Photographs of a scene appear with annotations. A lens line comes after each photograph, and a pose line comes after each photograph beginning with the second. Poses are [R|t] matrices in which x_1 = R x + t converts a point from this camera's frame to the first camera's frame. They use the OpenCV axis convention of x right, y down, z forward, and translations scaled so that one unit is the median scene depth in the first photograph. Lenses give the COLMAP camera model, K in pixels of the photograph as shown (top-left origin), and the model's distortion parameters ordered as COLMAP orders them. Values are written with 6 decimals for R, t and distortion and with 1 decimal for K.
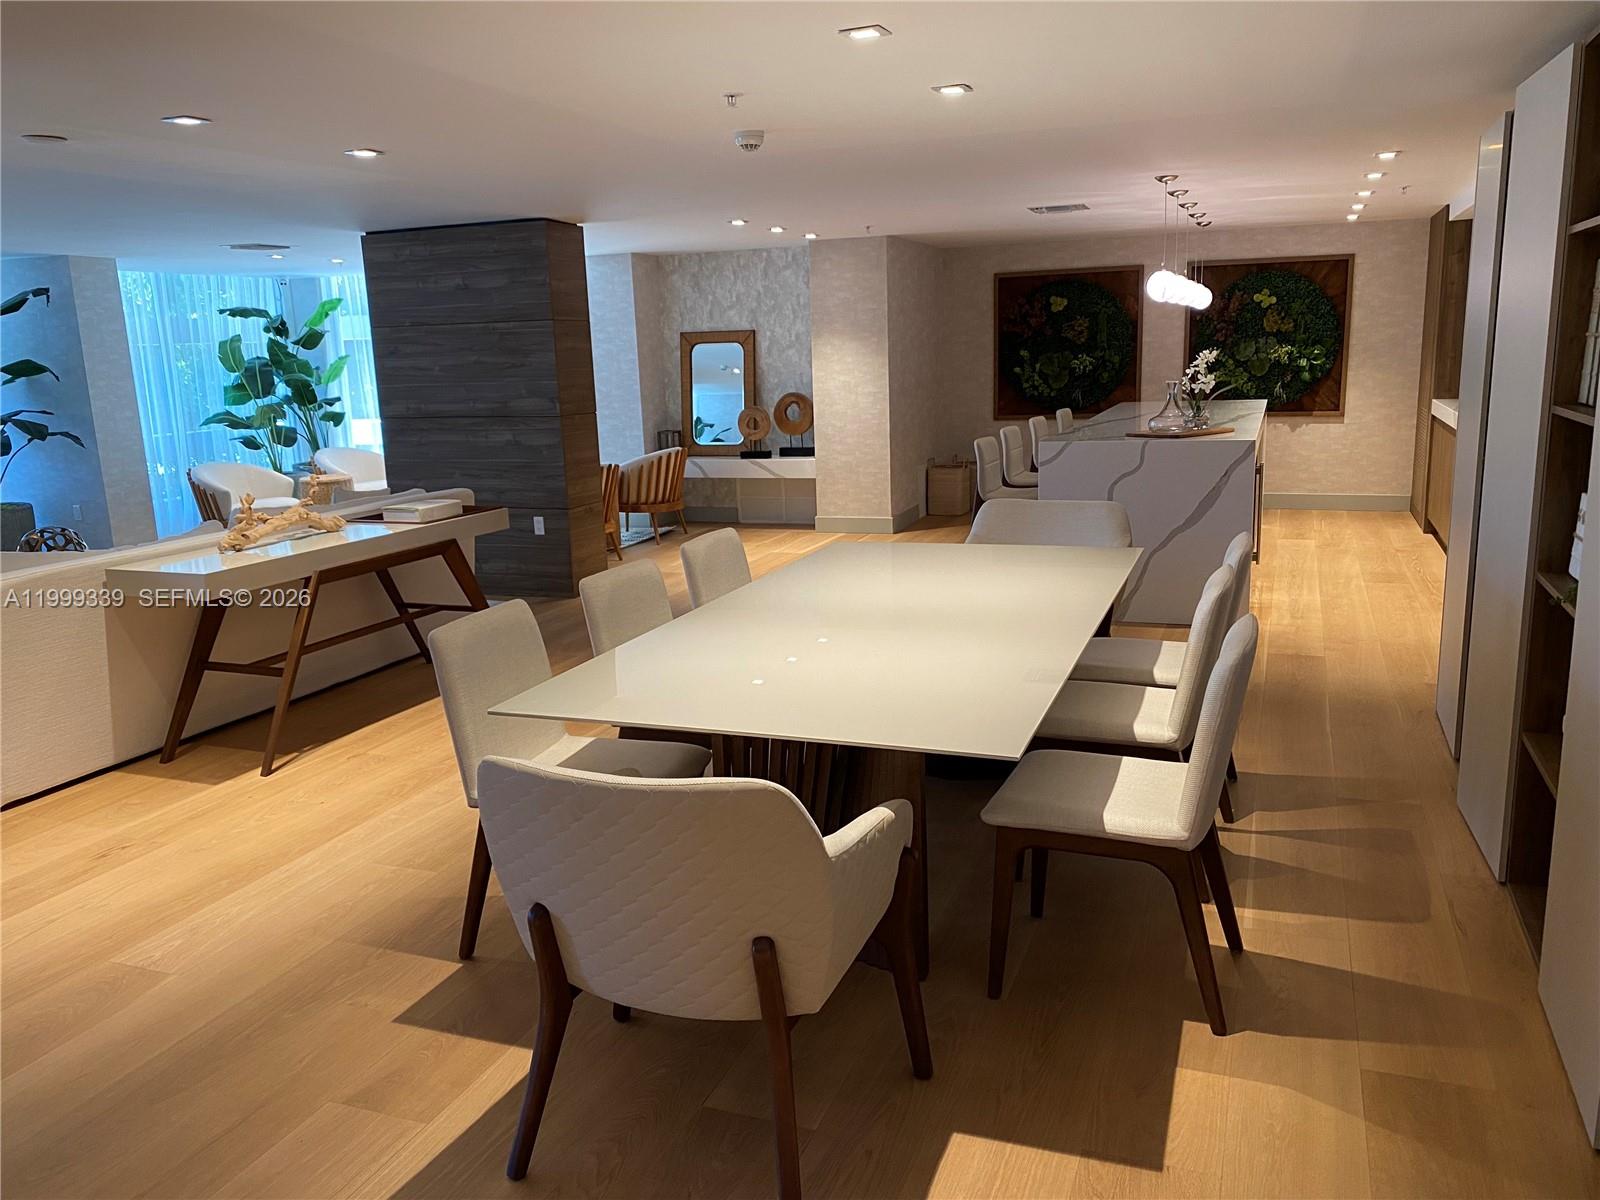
lens RADIAL K [[1223.8, 0, 809.8], [0, 1223.8, 603.1], [0, 0, 1]] dist [0.014571, -0.001601]
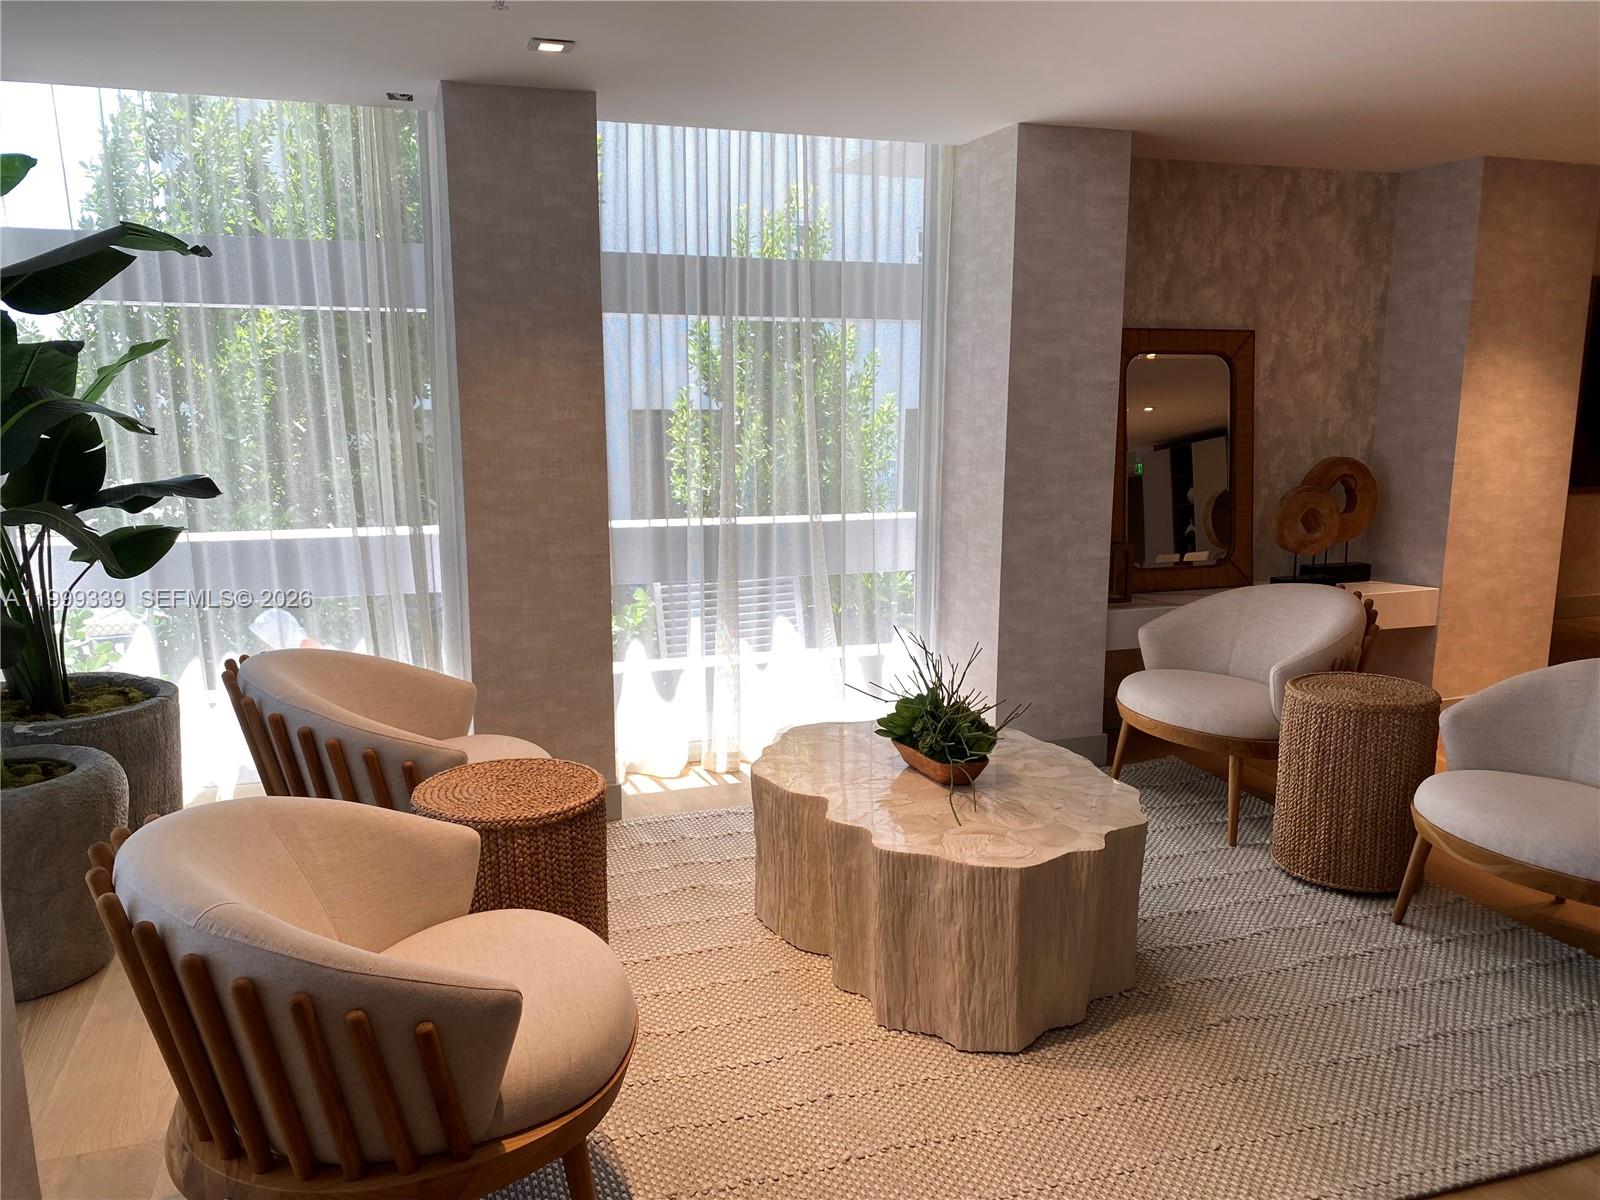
lens RADIAL K [[1223.8, 0, 798.8], [0, 1223.8, 601.3], [0, 0, 1]] dist [0.014571, -0.001601]
pose [[0.788700, -0.073682, 0.610347, -0.522624], [0.095740, 0.995400, -0.003550, -0.136378], [-0.607278, 0.061234, 0.792126, 0.760643]]
